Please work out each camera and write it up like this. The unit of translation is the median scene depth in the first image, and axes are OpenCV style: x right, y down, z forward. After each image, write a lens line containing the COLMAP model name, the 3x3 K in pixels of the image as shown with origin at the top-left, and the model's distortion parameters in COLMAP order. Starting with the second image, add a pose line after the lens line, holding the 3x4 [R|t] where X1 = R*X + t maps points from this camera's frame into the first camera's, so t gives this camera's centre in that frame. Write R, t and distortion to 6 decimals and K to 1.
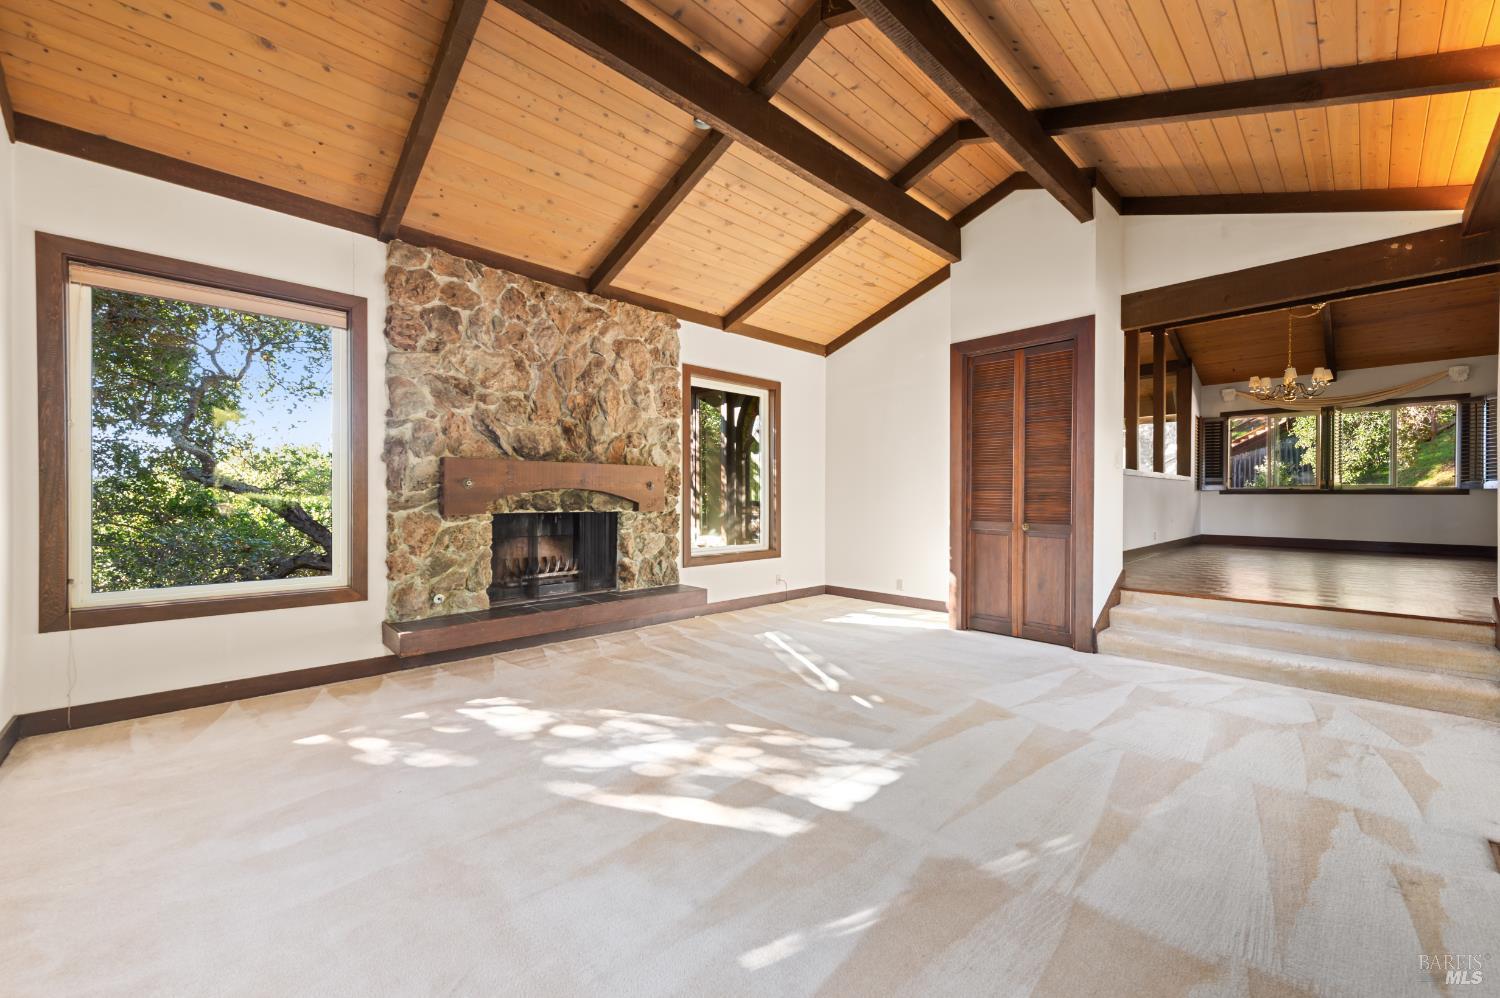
lens RADIAL K [[593.2, 0, 750.0], [0, 593.2, 499.0], [0, 0, 1]] dist [0.001486, 0.000081]
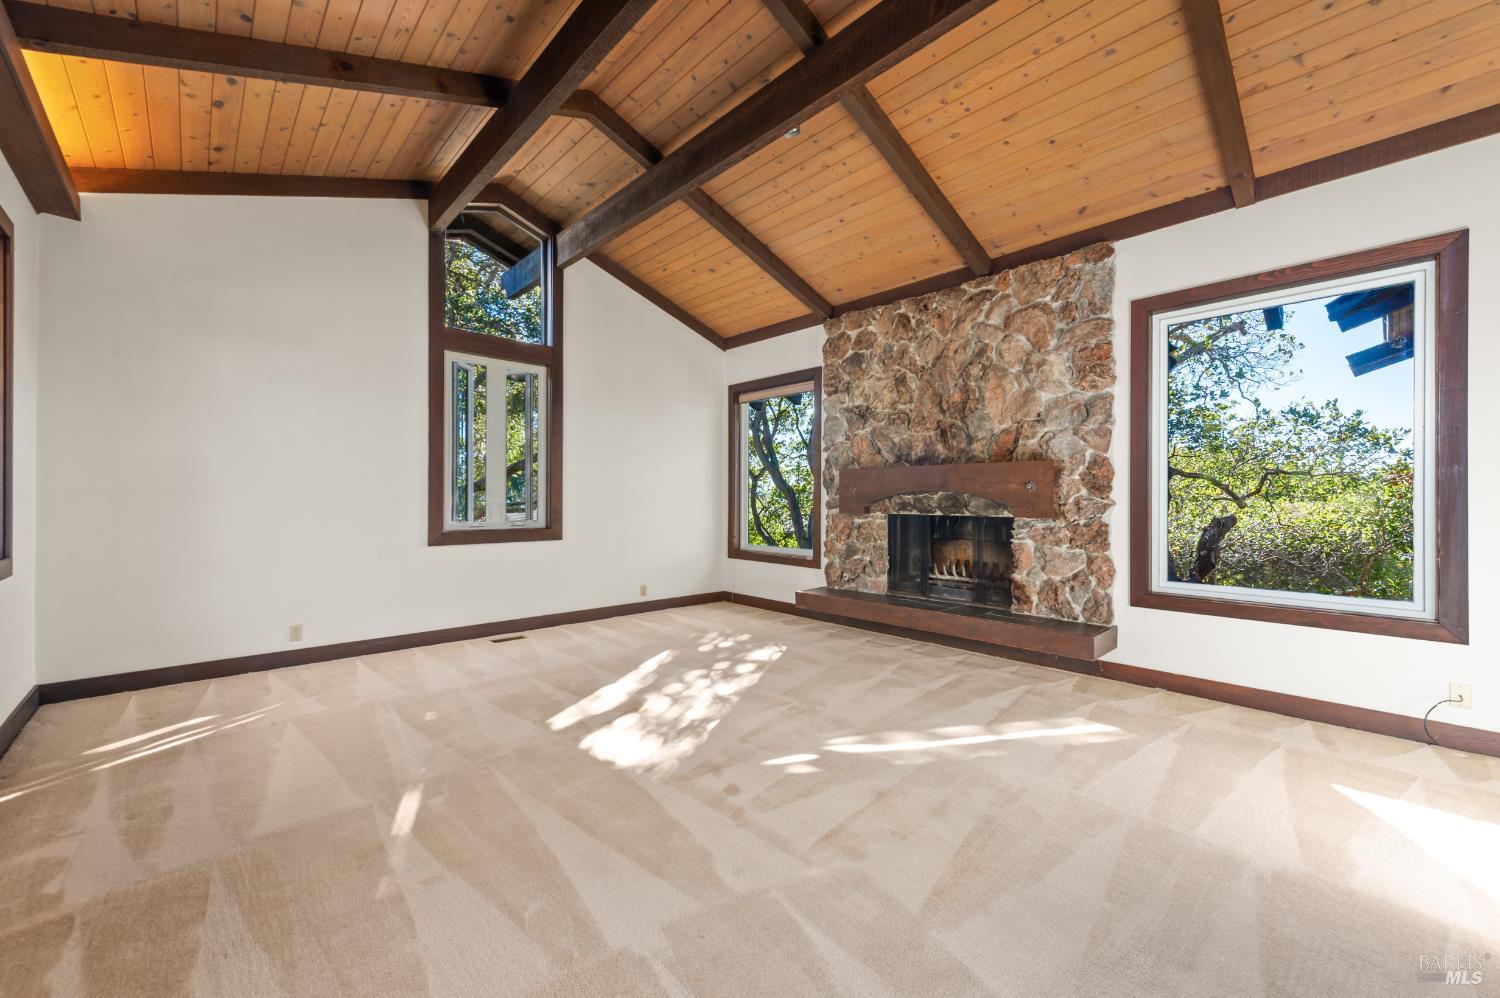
lens RADIAL K [[593.2, 0, 750.0], [0, 593.2, 499.0], [0, 0, 1]] dist [0.001486, 0.000081]
pose [[-0.038077, -0.002762, -0.999271, 0.708399], [-0.009780, 0.999949, -0.002391, 0.000720], [0.999227, 0.009682, -0.038102, 0.735437]]
